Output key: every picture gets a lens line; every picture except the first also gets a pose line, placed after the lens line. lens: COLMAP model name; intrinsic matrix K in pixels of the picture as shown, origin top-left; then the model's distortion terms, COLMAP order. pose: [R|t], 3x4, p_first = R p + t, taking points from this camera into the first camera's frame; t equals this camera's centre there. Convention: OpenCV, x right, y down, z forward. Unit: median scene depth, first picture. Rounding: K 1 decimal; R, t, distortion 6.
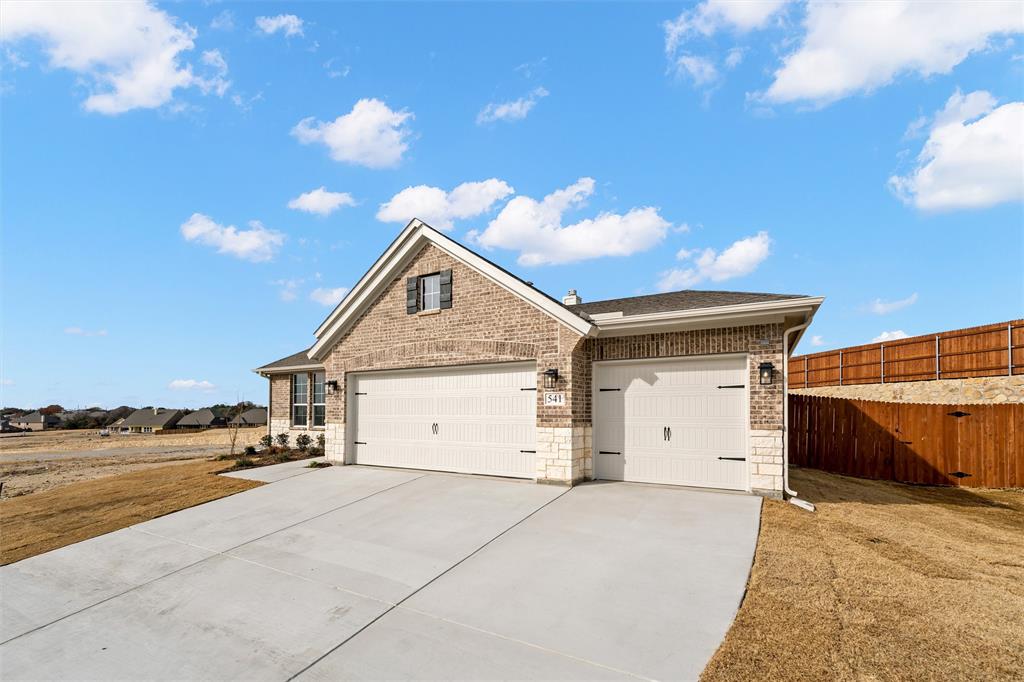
lens RADIAL K [[429.2, 0, 524.2], [0, 429.2, 399.3], [0, 0, 1]] dist [-0.000579, -0.000058]
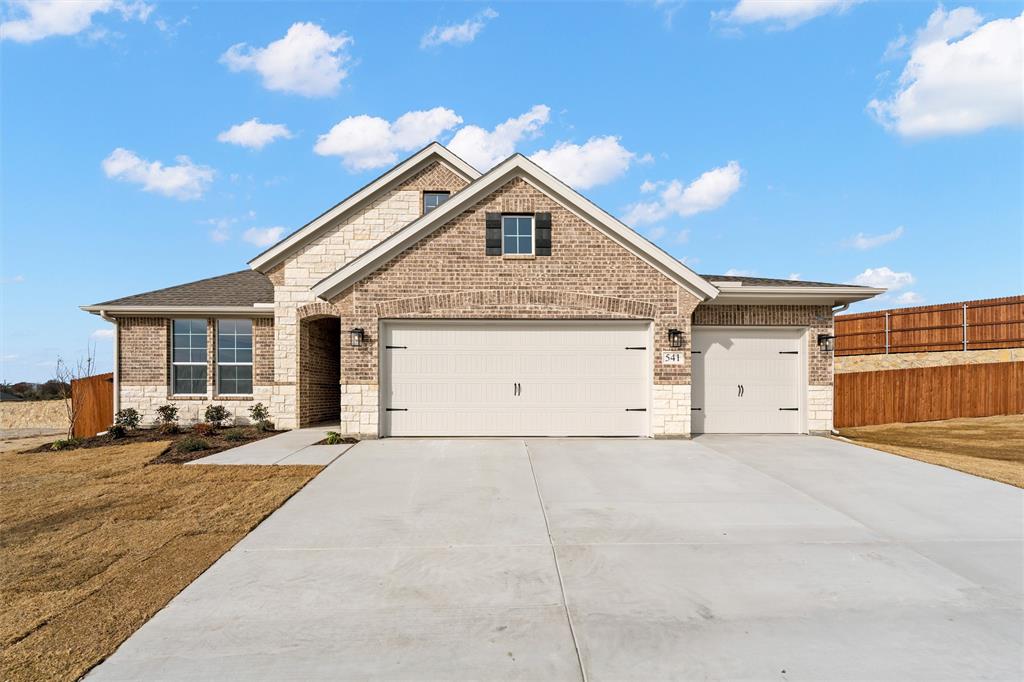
lens RADIAL K [[425.4, 0, 512.8], [0, 425.4, 384.6], [0, 0, 1]] dist [-0.000057, -0.000166]
pose [[0.869847, 0.006073, 0.493284, -0.718249], [-0.014625, 0.999802, 0.013482, 0.051316], [-0.493105, -0.018942, 0.869764, 0.265931]]
